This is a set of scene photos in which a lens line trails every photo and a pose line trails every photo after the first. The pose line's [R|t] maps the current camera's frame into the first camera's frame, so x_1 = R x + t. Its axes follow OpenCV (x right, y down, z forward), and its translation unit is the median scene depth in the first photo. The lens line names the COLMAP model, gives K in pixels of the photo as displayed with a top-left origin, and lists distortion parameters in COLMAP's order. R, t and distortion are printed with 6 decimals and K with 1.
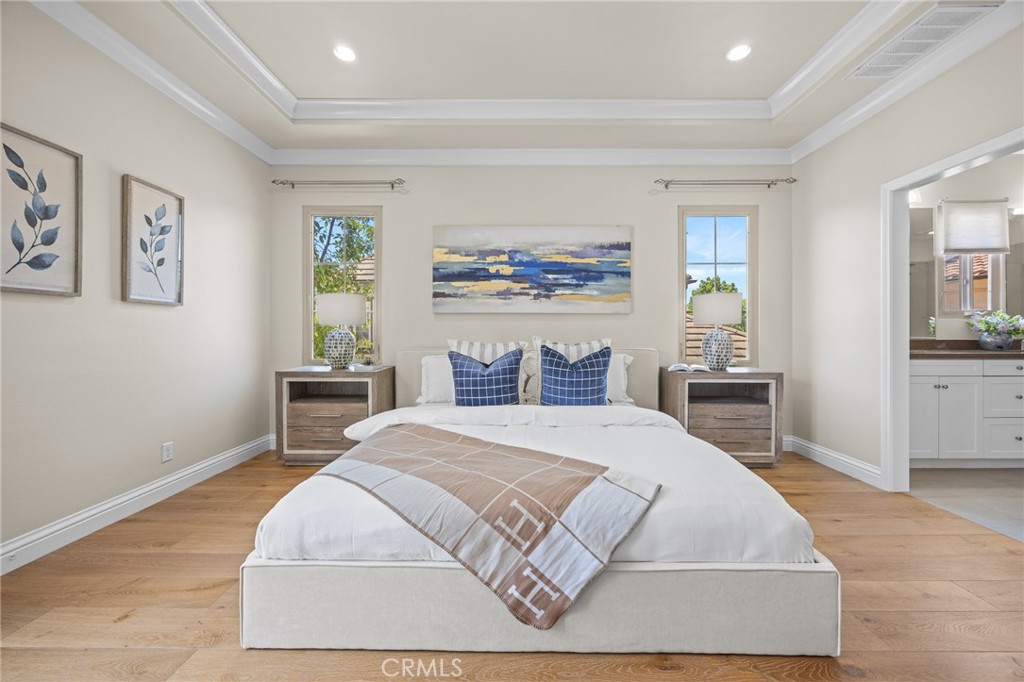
lens RADIAL K [[389.0, 0, 515.7], [0, 389.0, 333.2], [0, 0, 1]] dist [-0.004572, 0.000005]
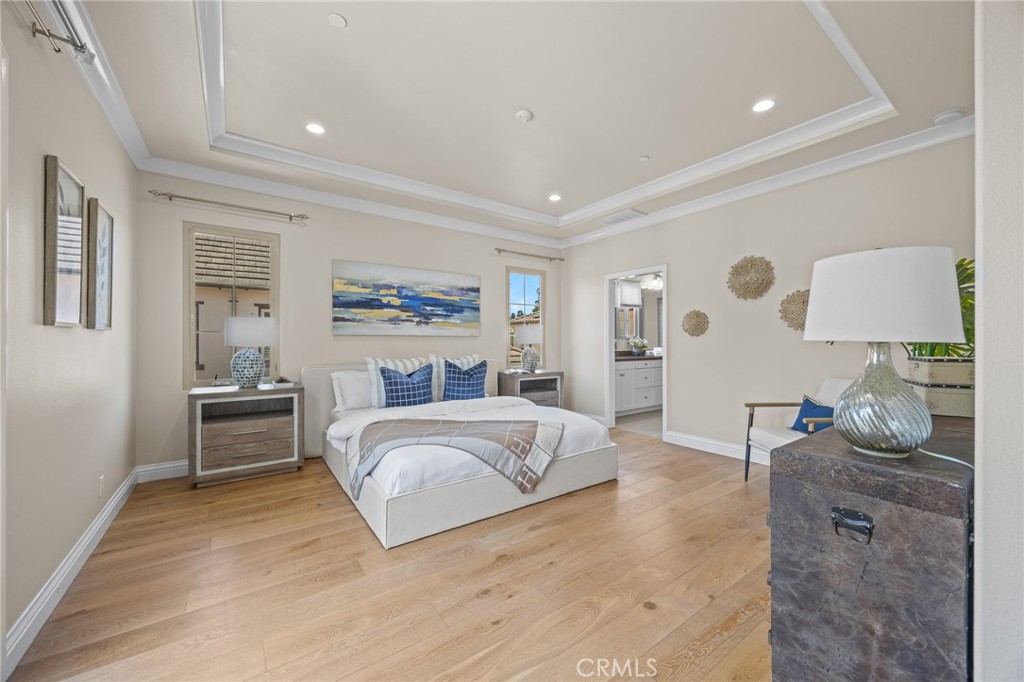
lens RADIAL K [[389.0, 0, 515.7], [0, 389.0, 333.2], [0, 0, 1]] dist [-0.004572, 0.000005]
pose [[0.806033, 0.011687, 0.591756, -0.493560], [-0.000945, 0.999829, -0.018459, -0.037704], [-0.591870, 0.014320, 0.805906, -0.276969]]
